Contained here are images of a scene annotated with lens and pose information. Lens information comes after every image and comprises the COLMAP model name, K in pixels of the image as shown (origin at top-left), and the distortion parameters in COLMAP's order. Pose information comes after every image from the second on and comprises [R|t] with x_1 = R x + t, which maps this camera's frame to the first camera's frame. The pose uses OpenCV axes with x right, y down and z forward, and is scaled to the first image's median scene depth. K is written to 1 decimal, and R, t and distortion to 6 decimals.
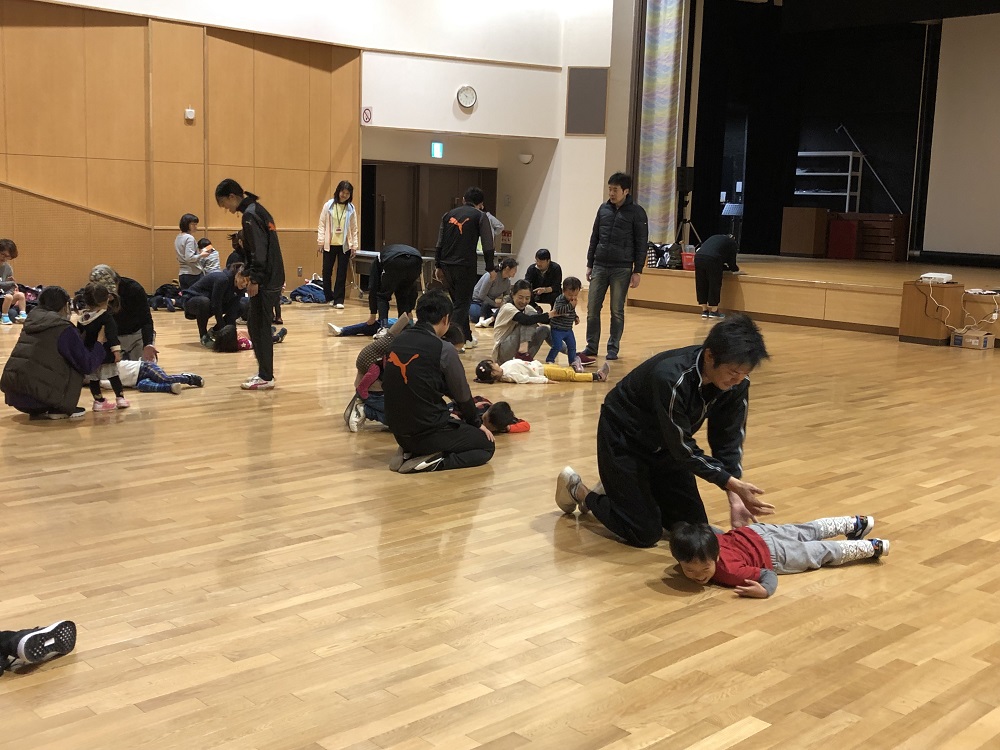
lens RADIAL K [[1208.1, 0, 500.0], [0, 1208.1, 375.0], [0, 0, 1]] dist [0.266537, -0.880899]
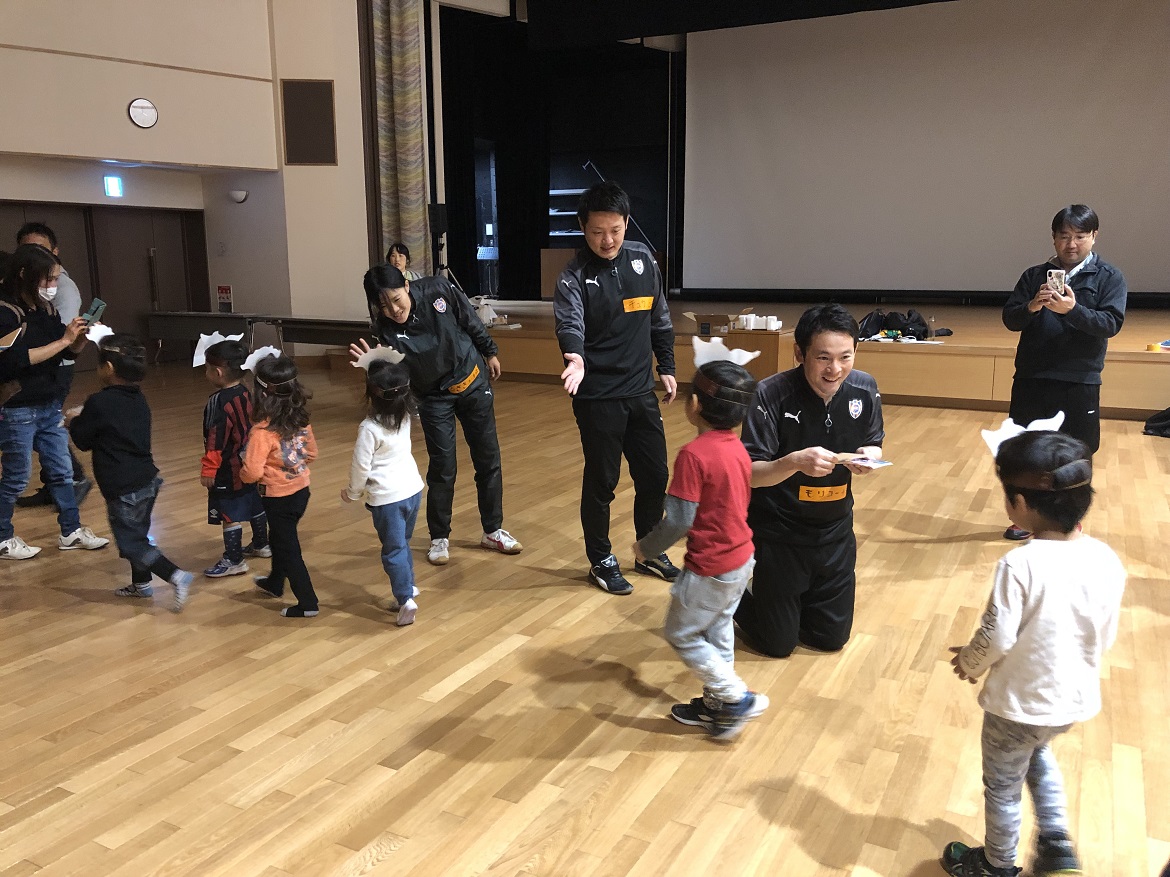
lens RADIAL K [[979.3, 0, 585.0], [0, 979.3, 438.5], [0, 0, 1]] dist [0.042238, -0.006981]
pose [[0.952123, -0.093800, 0.290970, 0.033650], [0.080056, 0.995054, 0.058812, -0.037433], [-0.295047, -0.032702, 0.954923, 0.296638]]
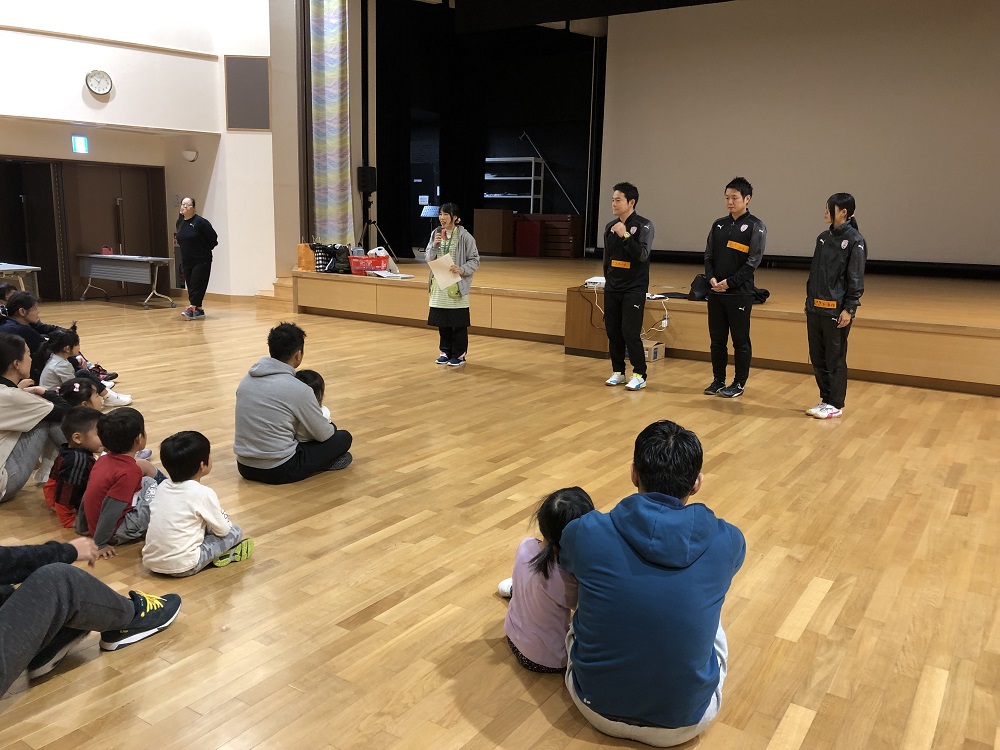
lens RADIAL K [[837.0, 0, 500.0], [0, 837.0, 375.0], [0, 0, 1]] dist [0.042238, -0.006981]
pose [[0.980184, -0.048994, 0.191933, 0.119085], [0.039013, 0.997699, 0.055441, -0.035868], [-0.194208, -0.046855, 0.979841, 0.305666]]
